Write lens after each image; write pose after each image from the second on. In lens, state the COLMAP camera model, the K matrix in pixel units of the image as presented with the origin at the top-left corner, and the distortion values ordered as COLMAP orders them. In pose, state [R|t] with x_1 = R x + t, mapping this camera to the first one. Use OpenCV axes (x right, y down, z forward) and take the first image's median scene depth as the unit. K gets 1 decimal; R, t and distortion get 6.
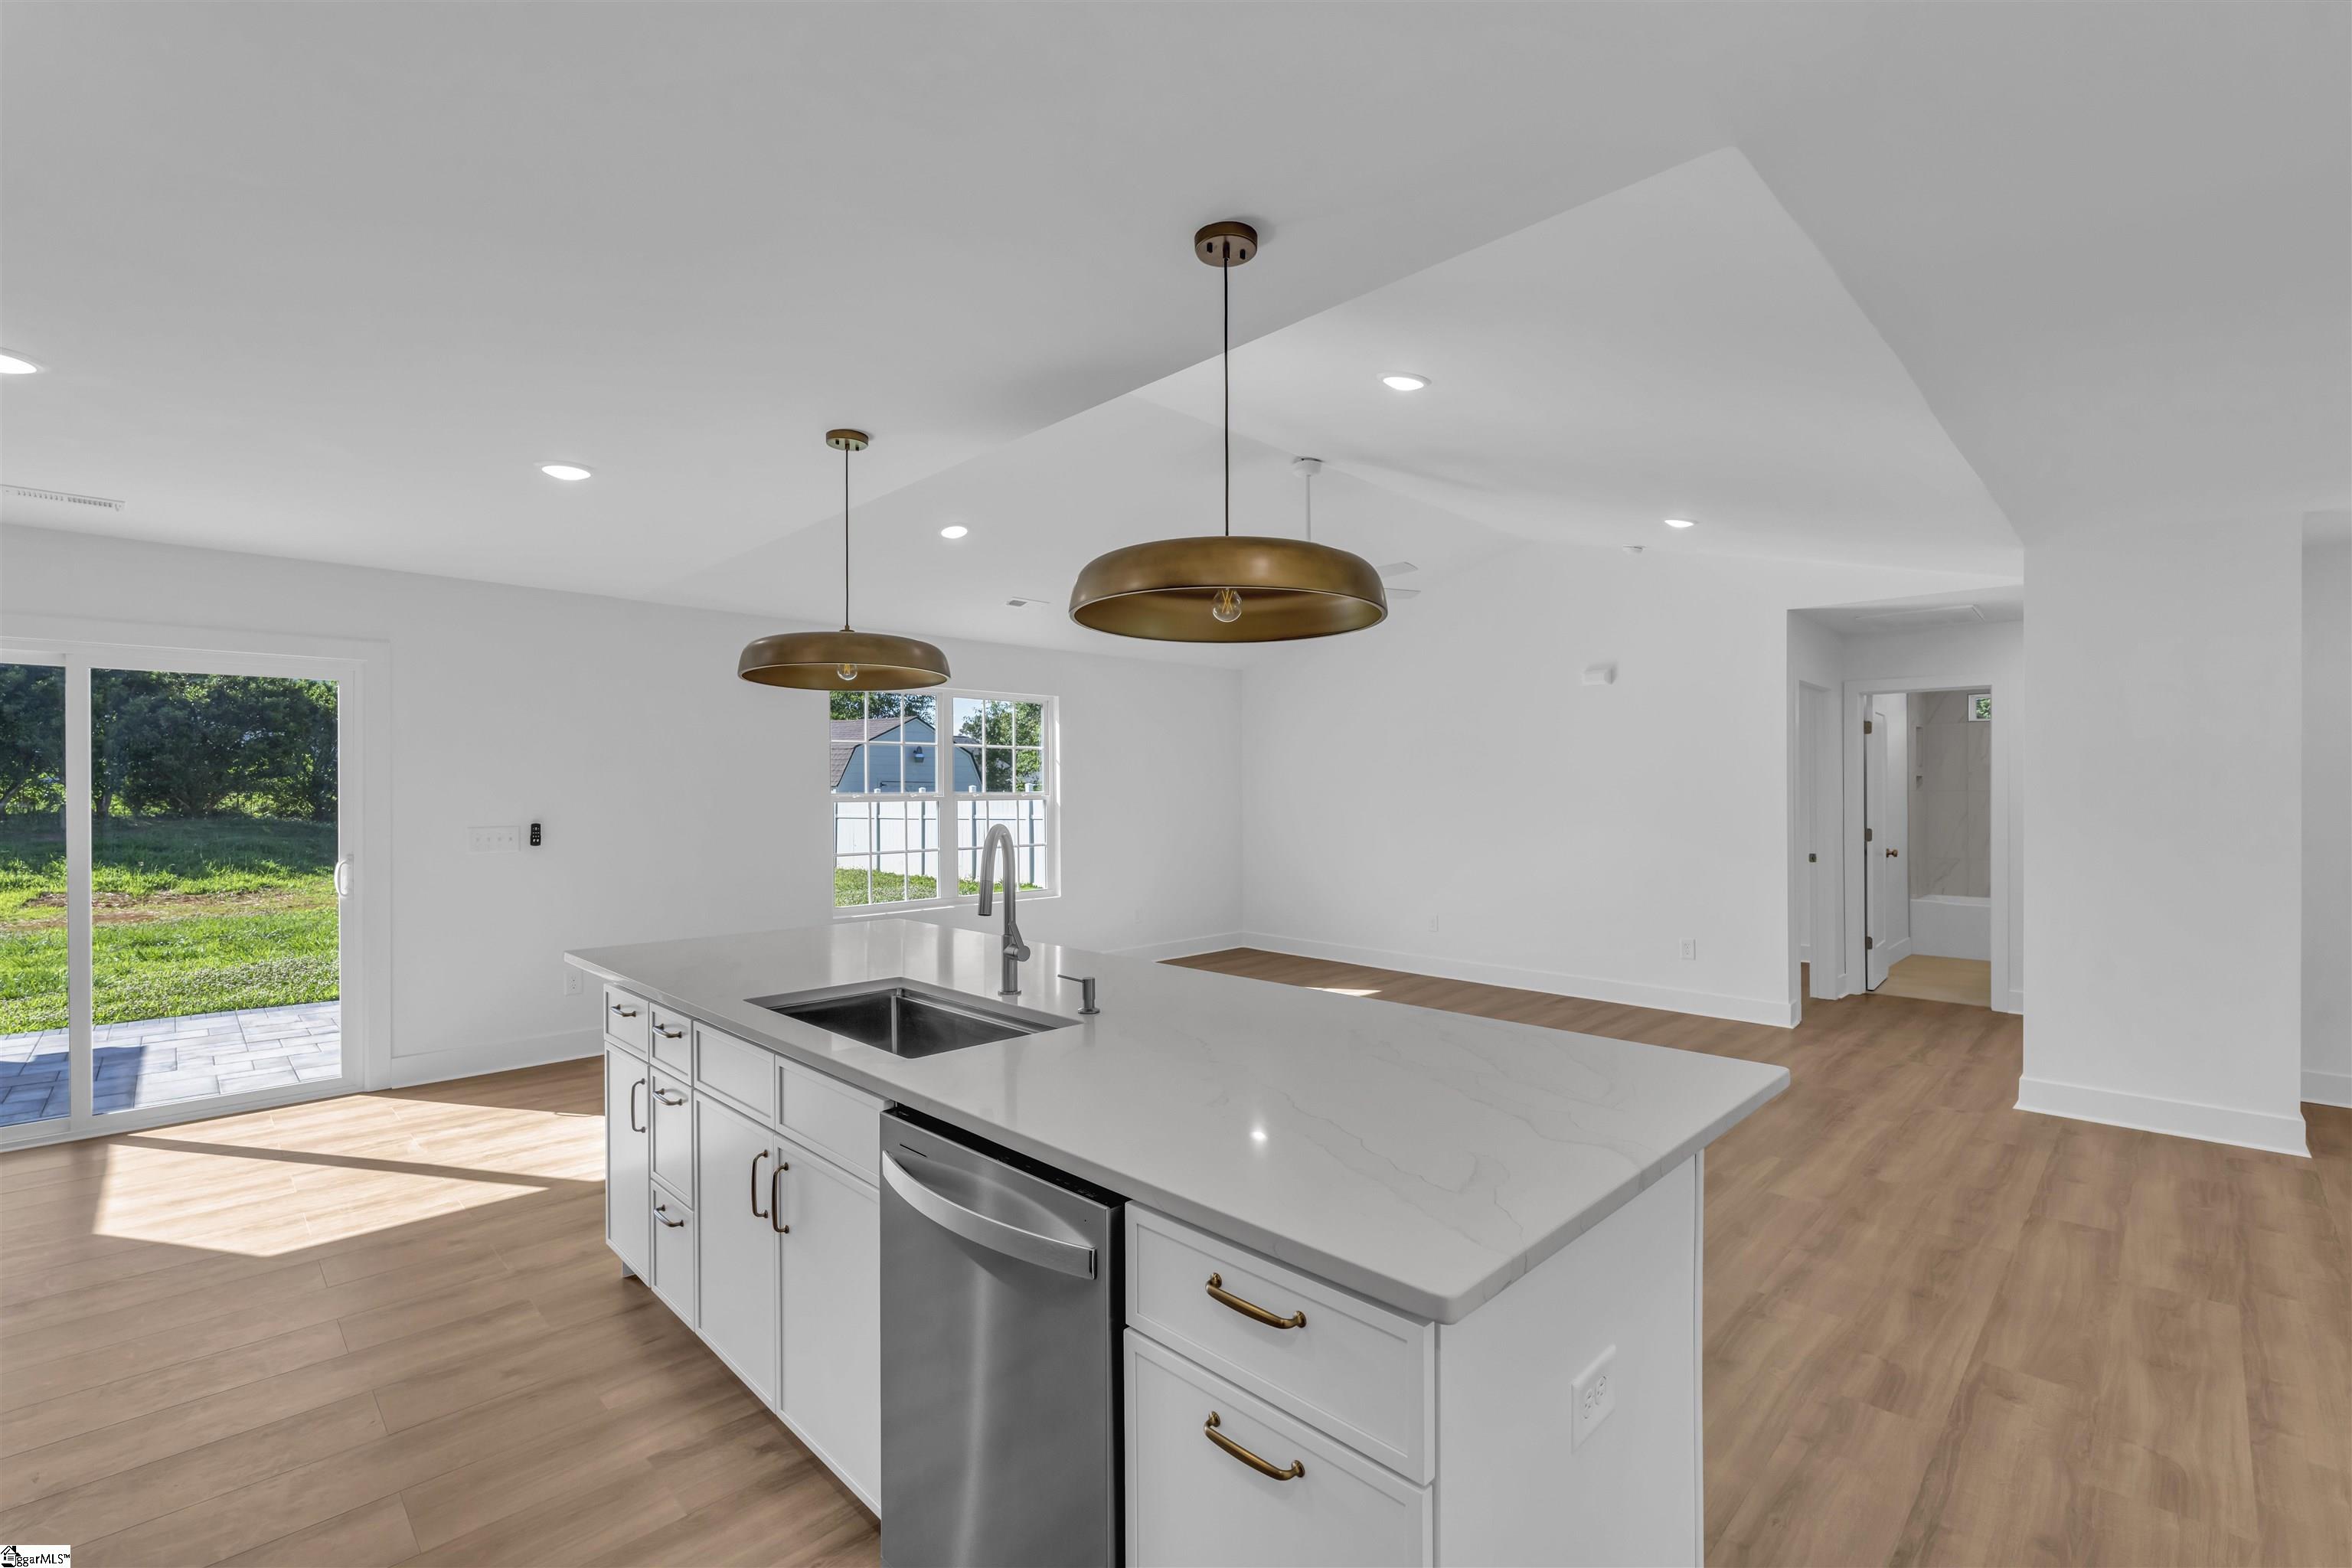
lens RADIAL K [[1021.4, 0, 1177.8], [0, 1021.4, 793.9], [0, 0, 1]] dist [-0.005231, 0.000335]
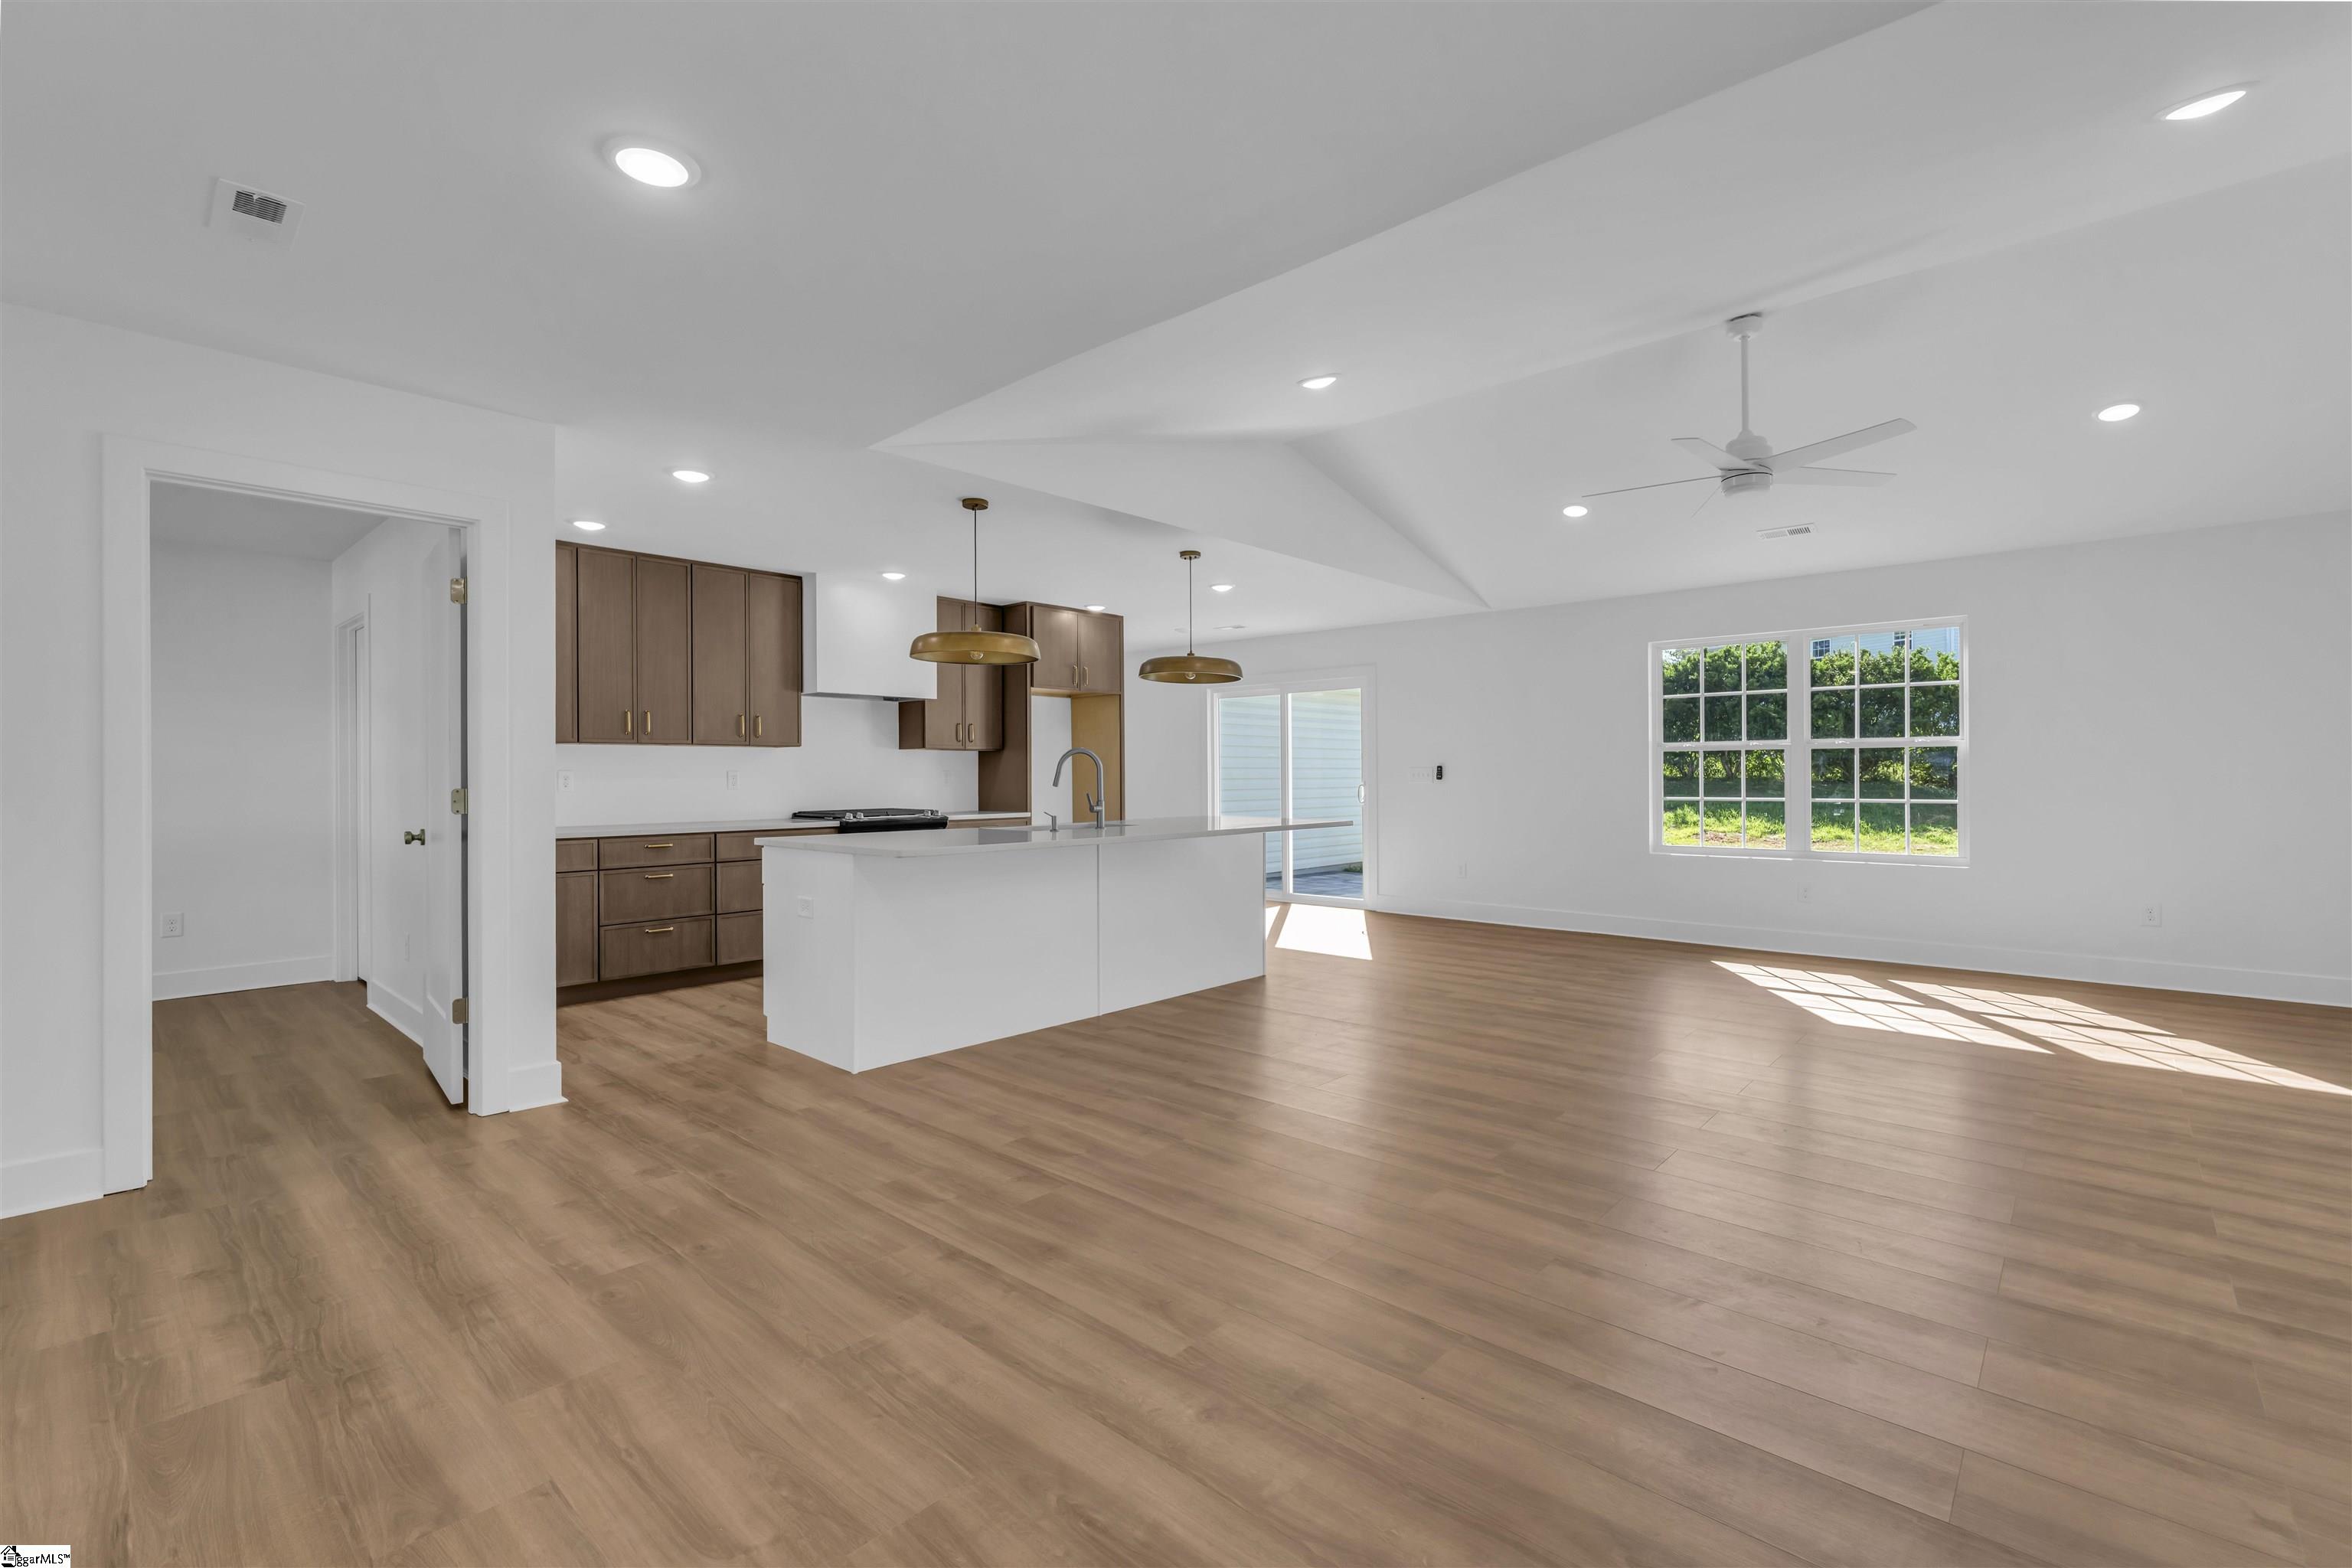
lens RADIAL K [[1021.4, 0, 1163.0], [0, 1021.4, 777.9], [0, 0, 1]] dist [-0.005231, 0.000335]
pose [[0.038353, 0.003804, -0.999257, 1.476602], [0.003214, 0.999987, 0.003930, 0.063817], [0.999259, -0.003363, 0.038340, 0.797620]]
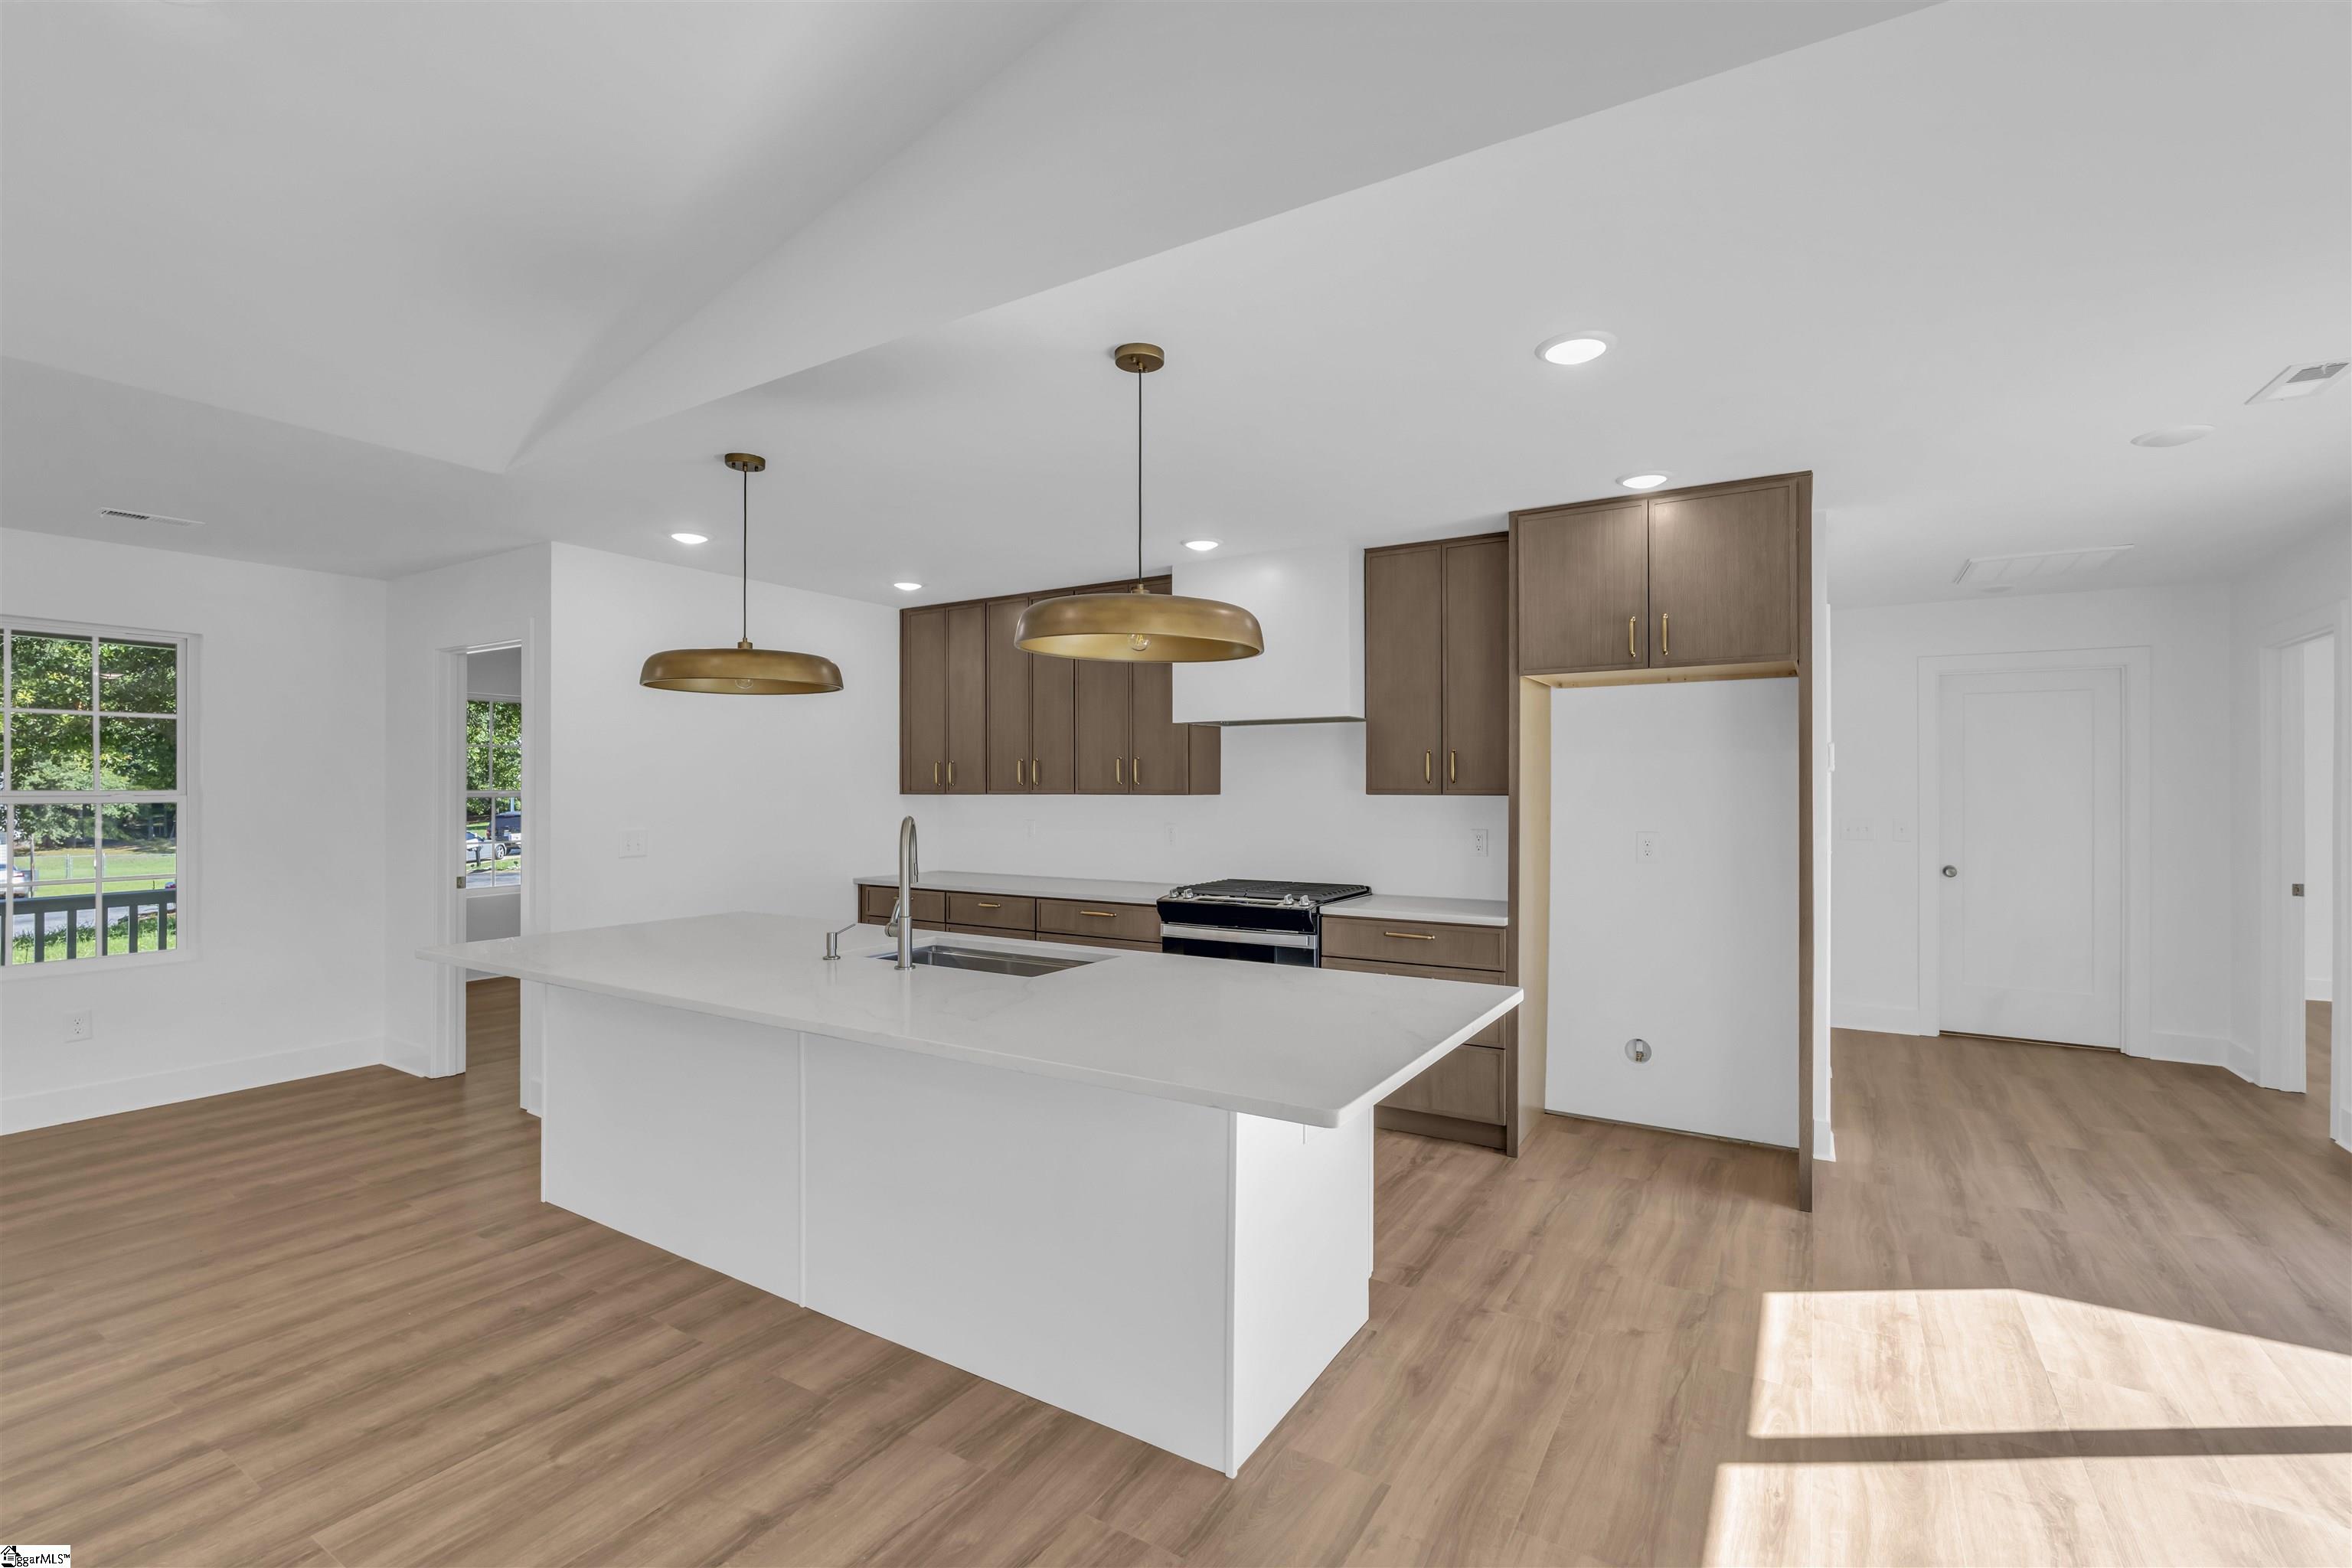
lens RADIAL K [[1021.4, 0, 1160.4], [0, 1021.4, 785.0], [0, 0, 1]] dist [-0.005231, 0.000335]
pose [[-0.973348, 0.002152, -0.229324, -0.137726], [0.002384, 0.999997, -0.000736, -0.004816], [0.229322, -0.001263, -0.973350, 1.645624]]
